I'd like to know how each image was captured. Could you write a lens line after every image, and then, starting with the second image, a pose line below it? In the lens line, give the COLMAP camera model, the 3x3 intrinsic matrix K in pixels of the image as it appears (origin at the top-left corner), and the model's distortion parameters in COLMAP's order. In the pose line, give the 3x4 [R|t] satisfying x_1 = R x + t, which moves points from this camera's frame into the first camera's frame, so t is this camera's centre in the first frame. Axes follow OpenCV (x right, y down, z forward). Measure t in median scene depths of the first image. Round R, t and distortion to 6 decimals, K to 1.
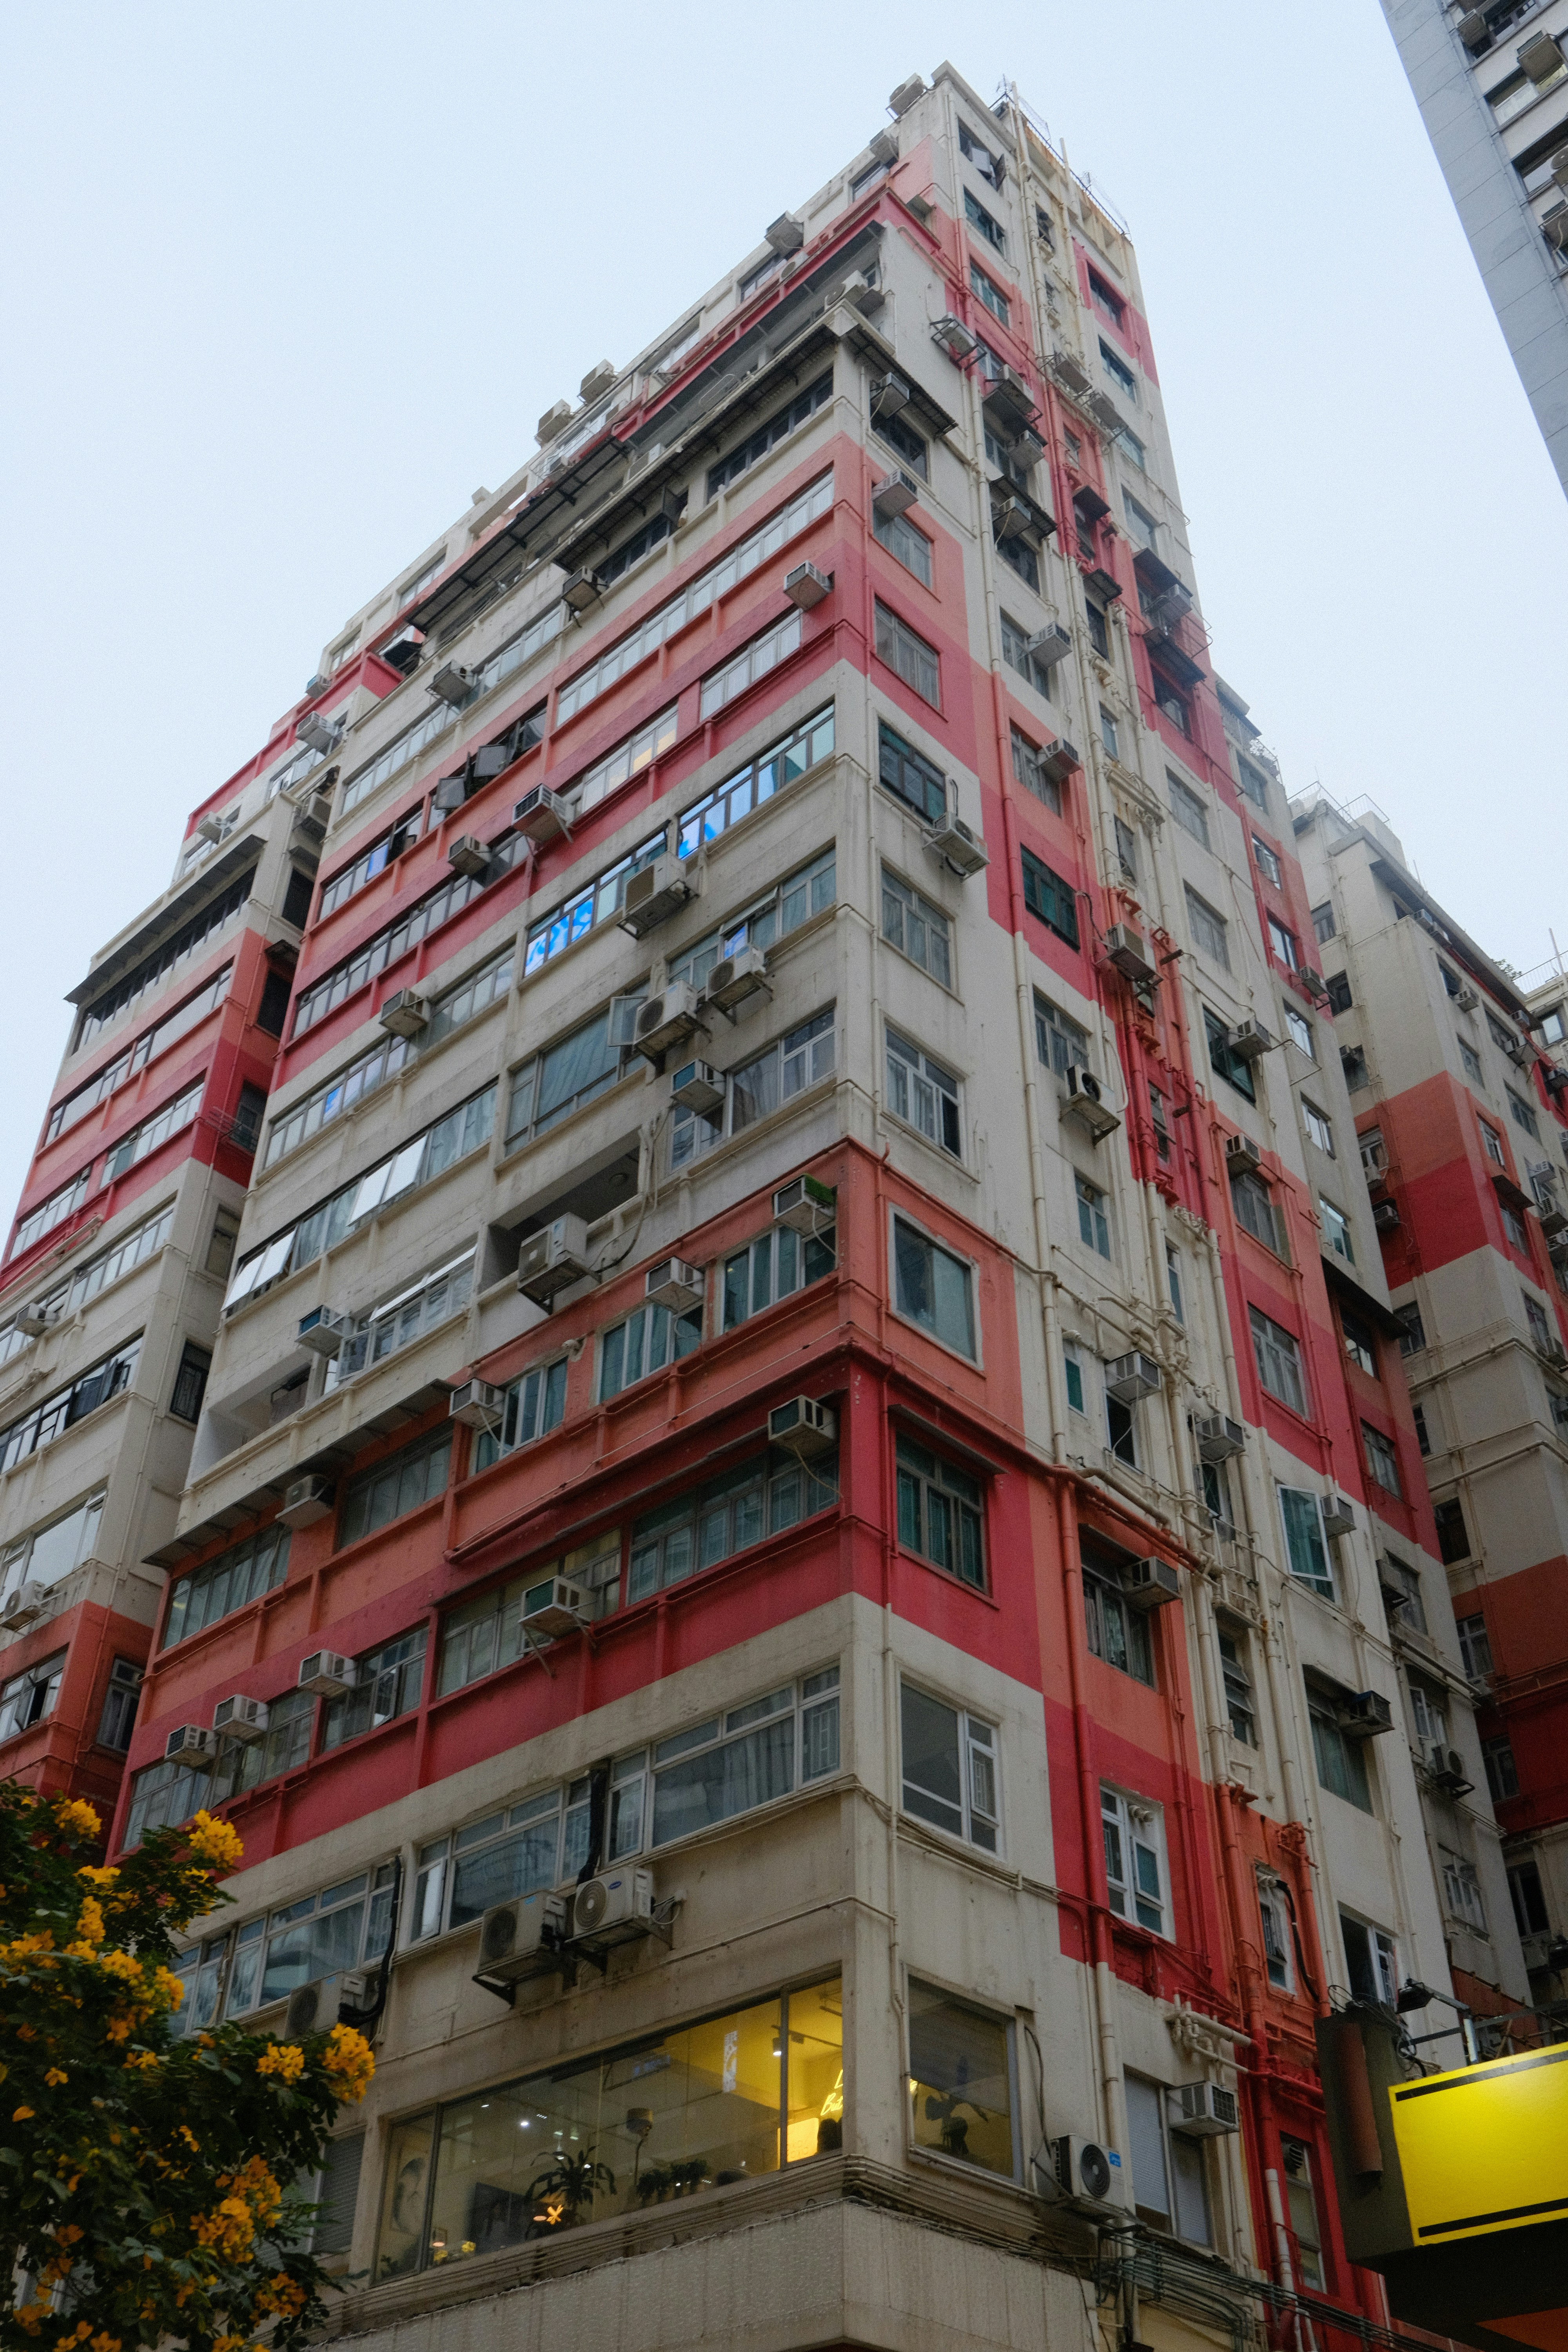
lens RADIAL K [[2220.2, 0, 784.0], [0, 2220.2, 1176.0], [0, 0, 1]] dist [-0.078592, 0.178876]
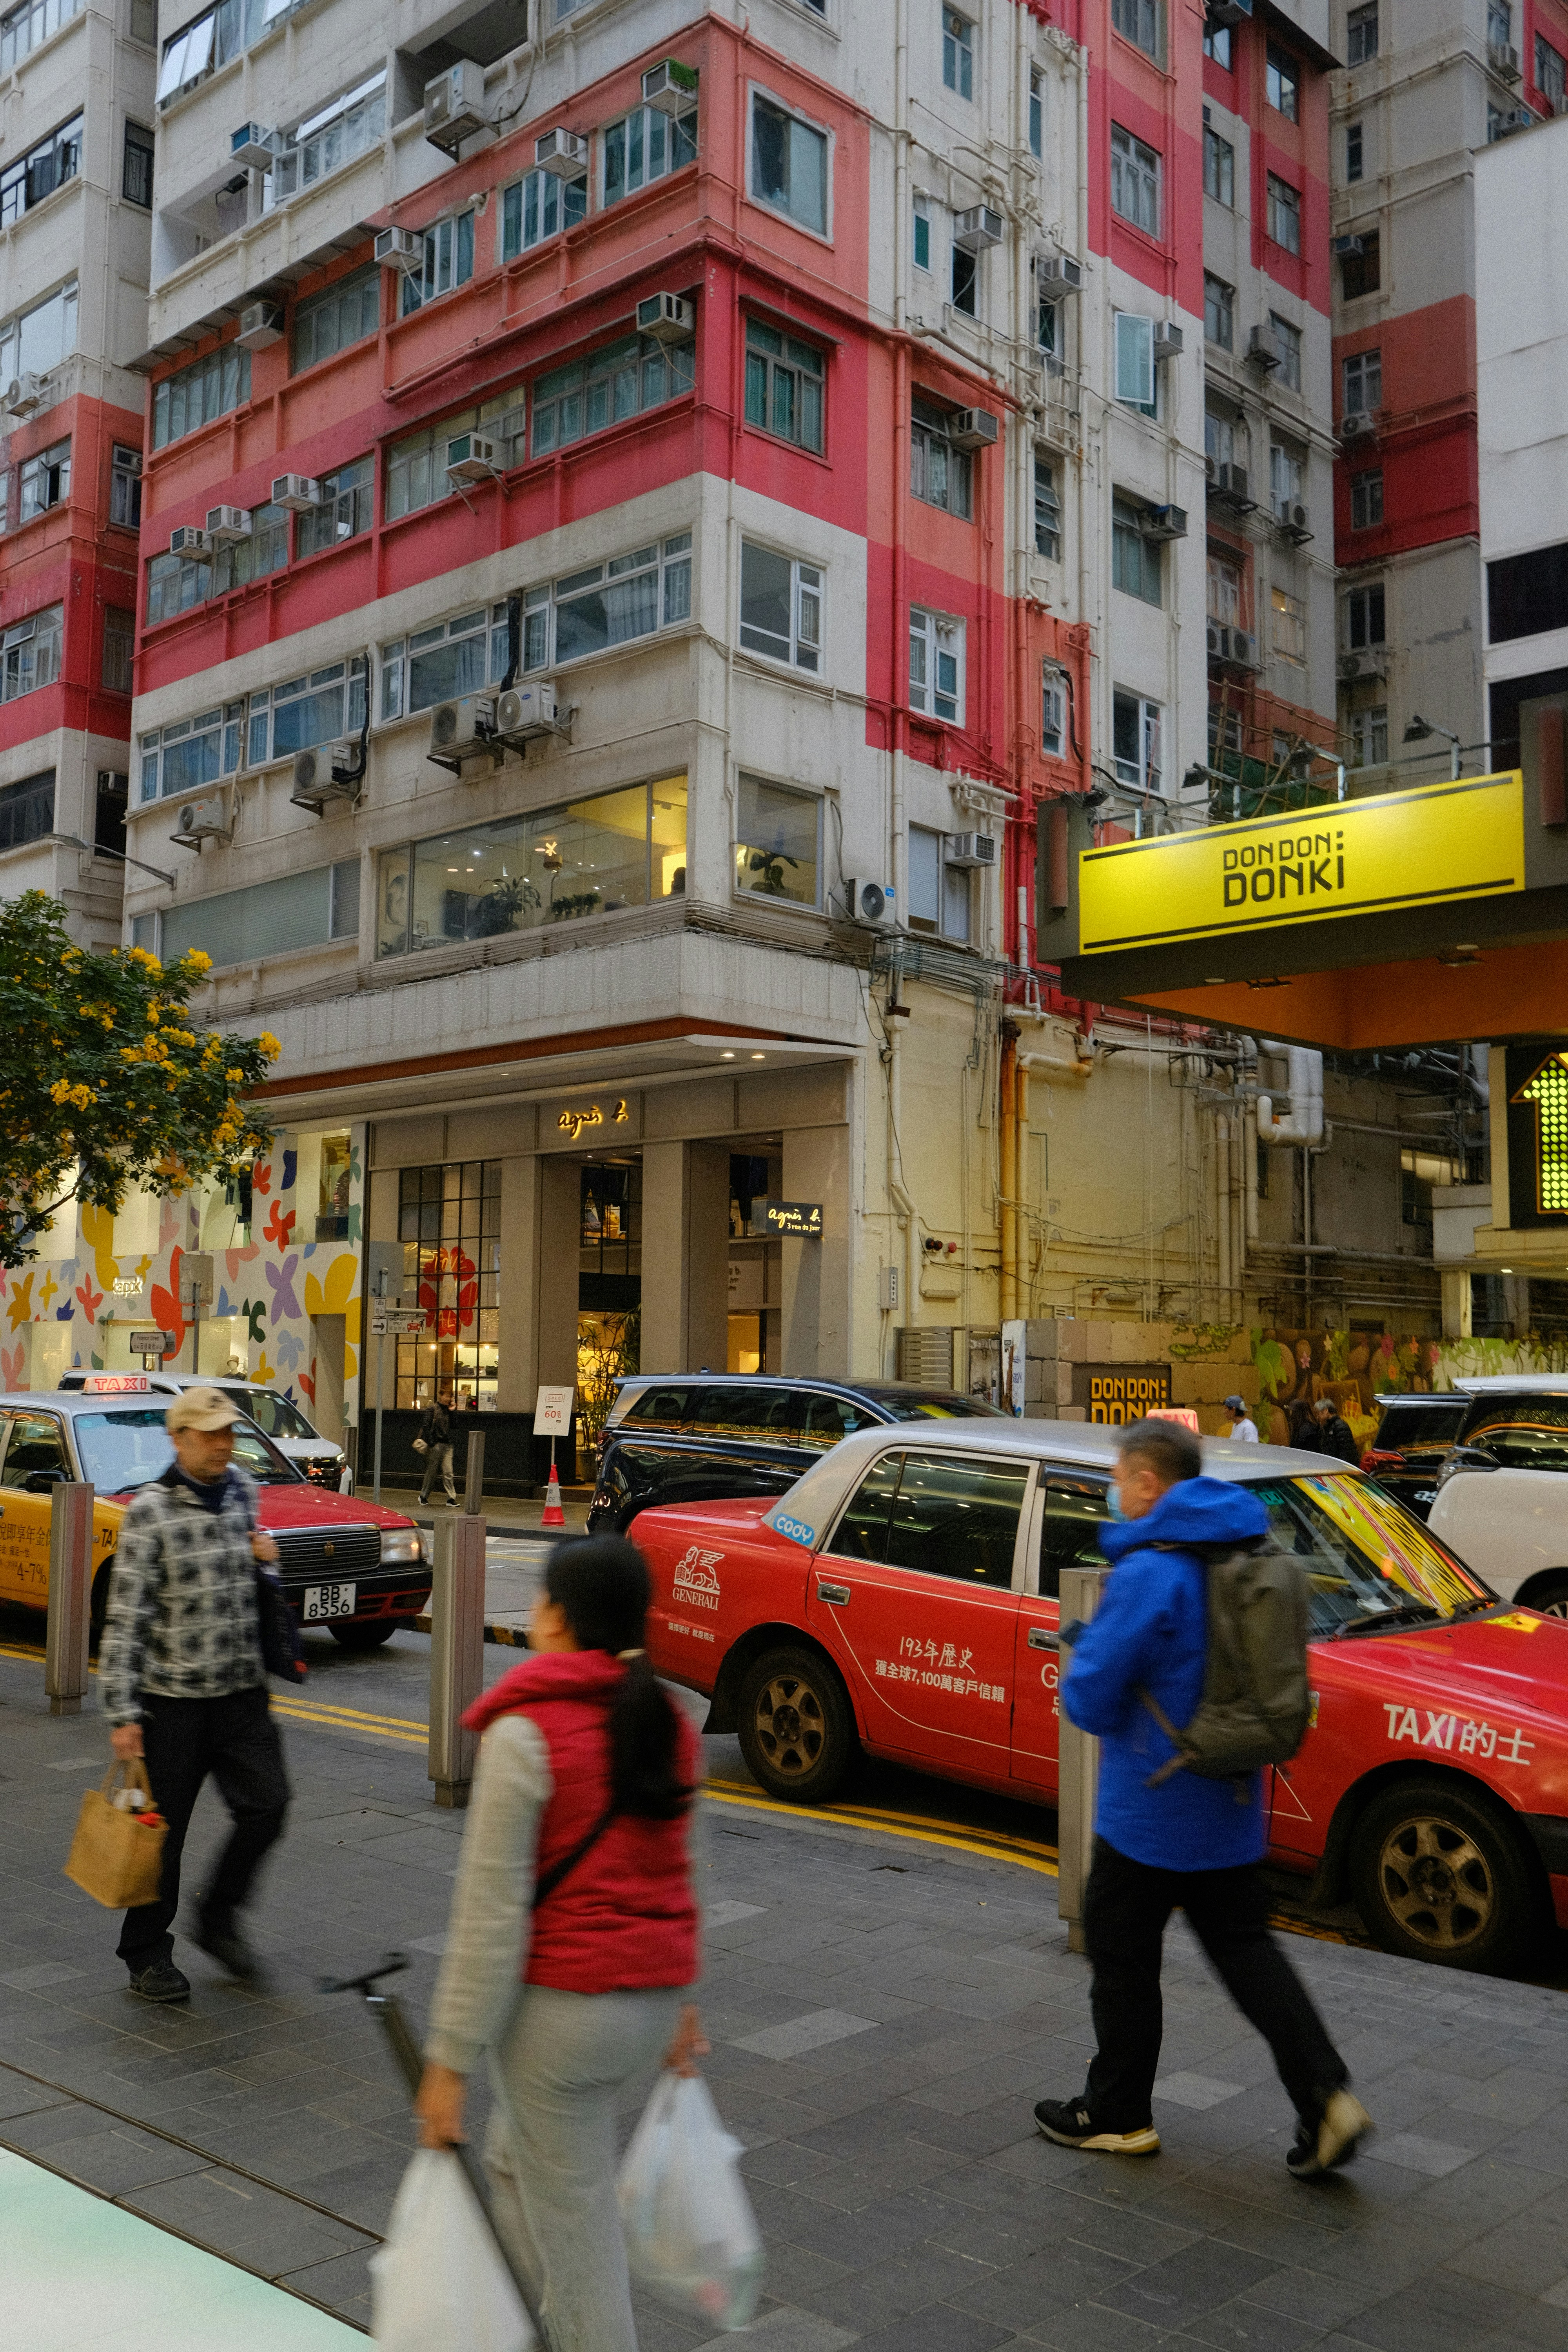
lens RADIAL K [[2220.2, 0, 784.0], [0, 2220.2, 1176.0], [0, 0, 1]] dist [-0.078592, 0.178876]
pose [[0.999947, 0.002311, -0.010077, 0.075205], [0.003912, 0.817640, 0.575716, -0.167716], [0.009570, -0.575725, 0.817588, -0.198127]]
